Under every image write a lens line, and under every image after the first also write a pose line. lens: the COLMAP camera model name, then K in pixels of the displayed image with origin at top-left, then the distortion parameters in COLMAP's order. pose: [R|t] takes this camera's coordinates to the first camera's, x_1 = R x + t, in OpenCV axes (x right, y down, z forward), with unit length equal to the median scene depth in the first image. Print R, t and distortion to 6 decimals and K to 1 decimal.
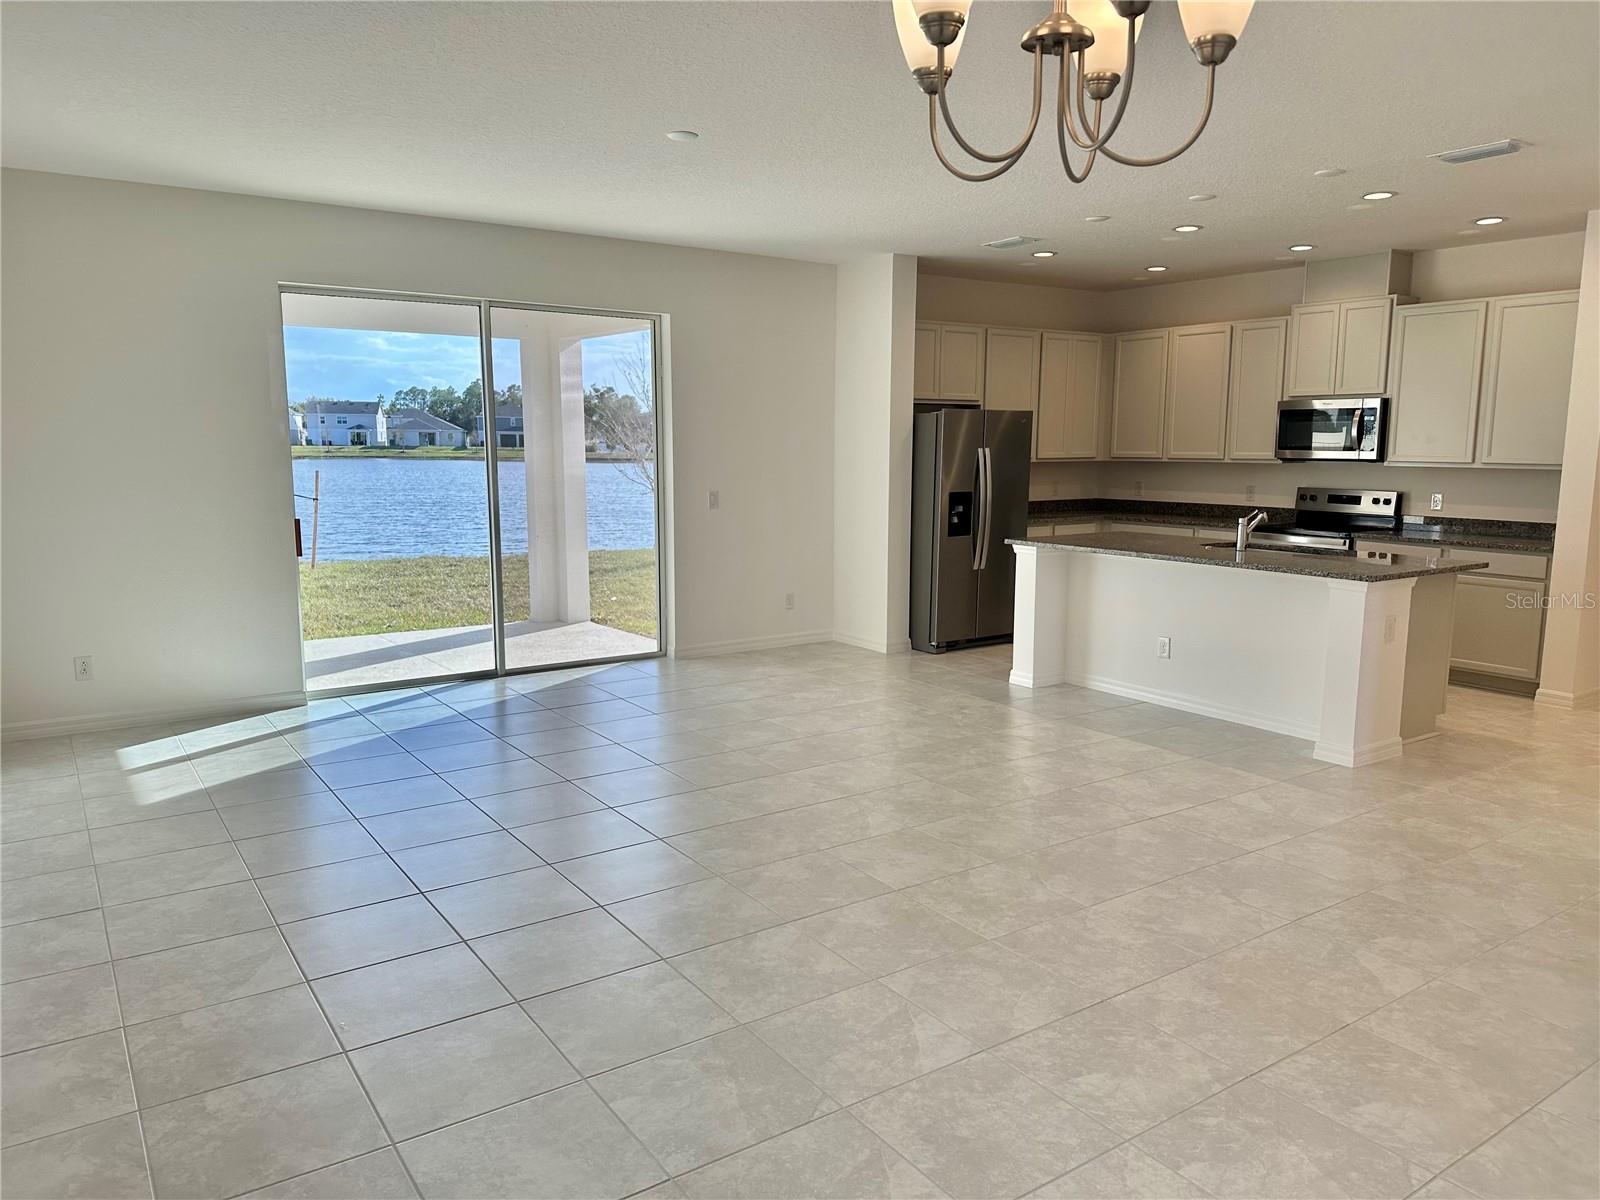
lens RADIAL K [[1128.5, 0, 799.0], [0, 1128.5, 599.8], [0, 0, 1]] dist [-0.008264, -0.001160]
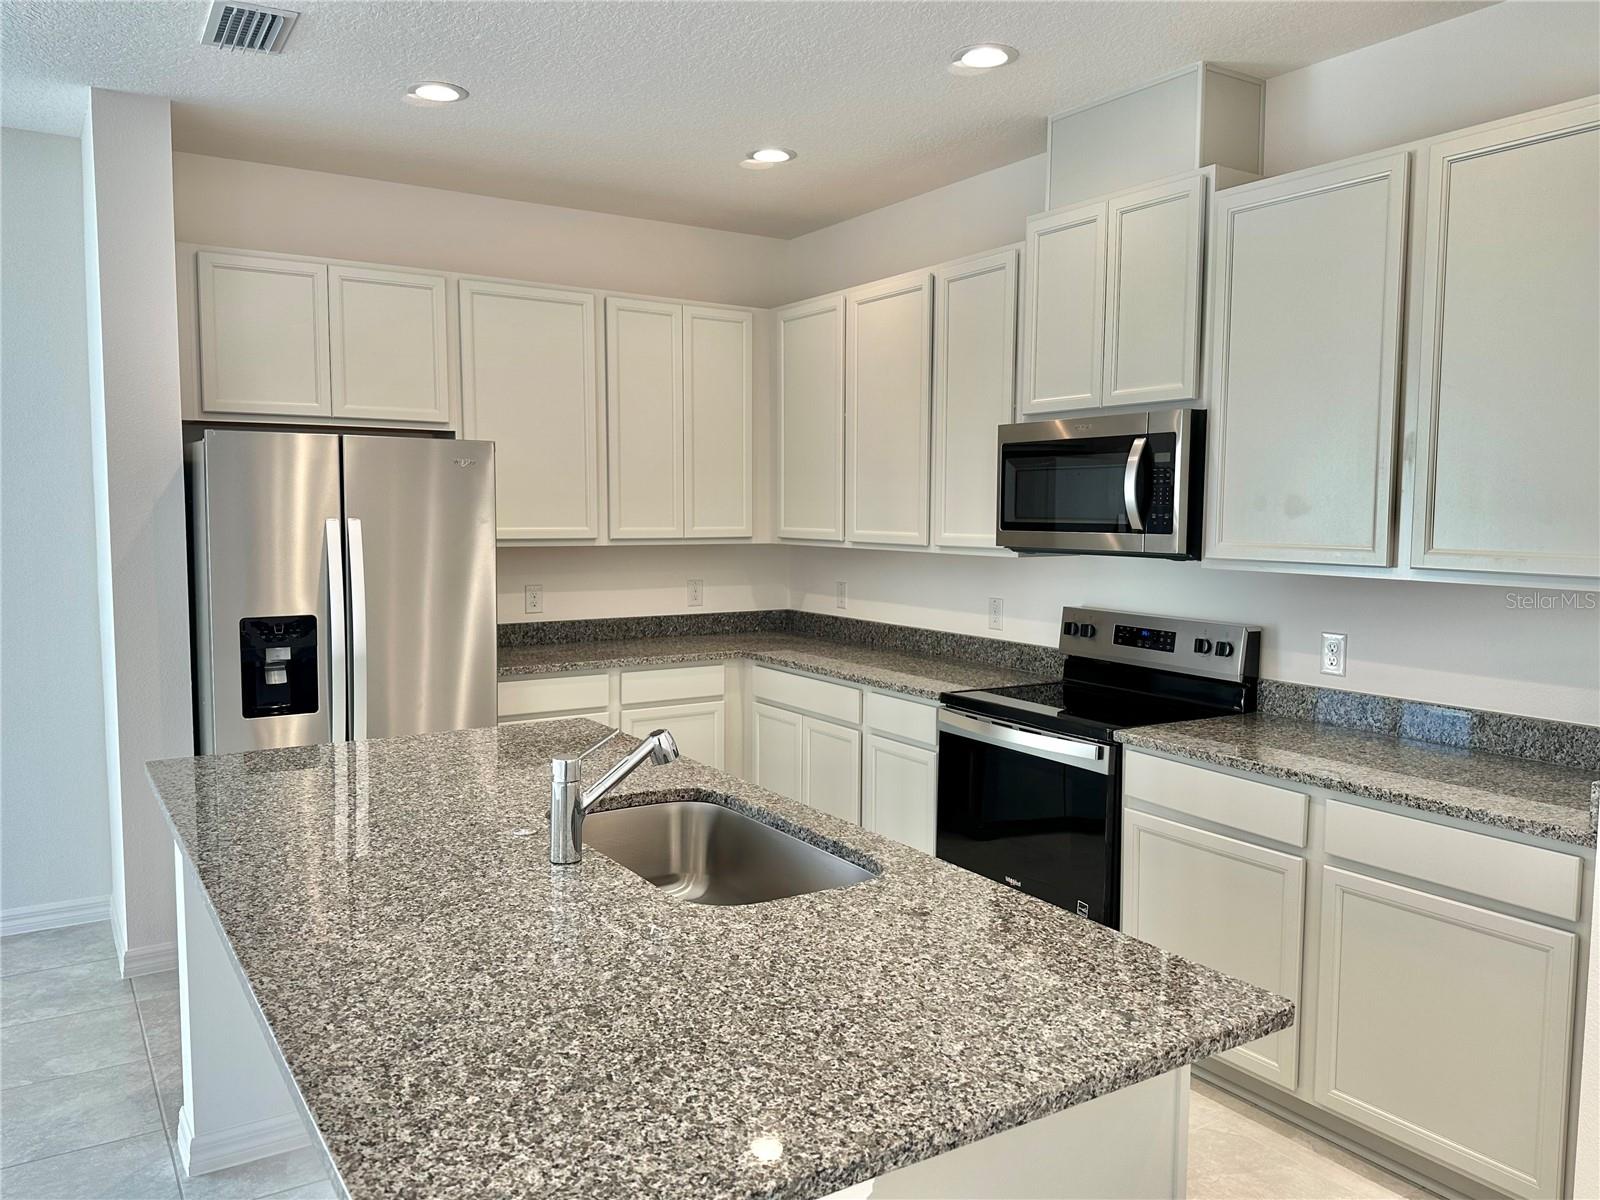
lens RADIAL K [[1206.3, 0, 801.0], [0, 1206.3, 602.7], [0, 0, 1]] dist [-0.003348, -0.014521]
pose [[0.999805, 0.009811, -0.017135, 0.359085], [-0.010857, 0.998013, -0.062068, -0.072732], [0.016492, 0.062242, 0.997925, 0.519232]]
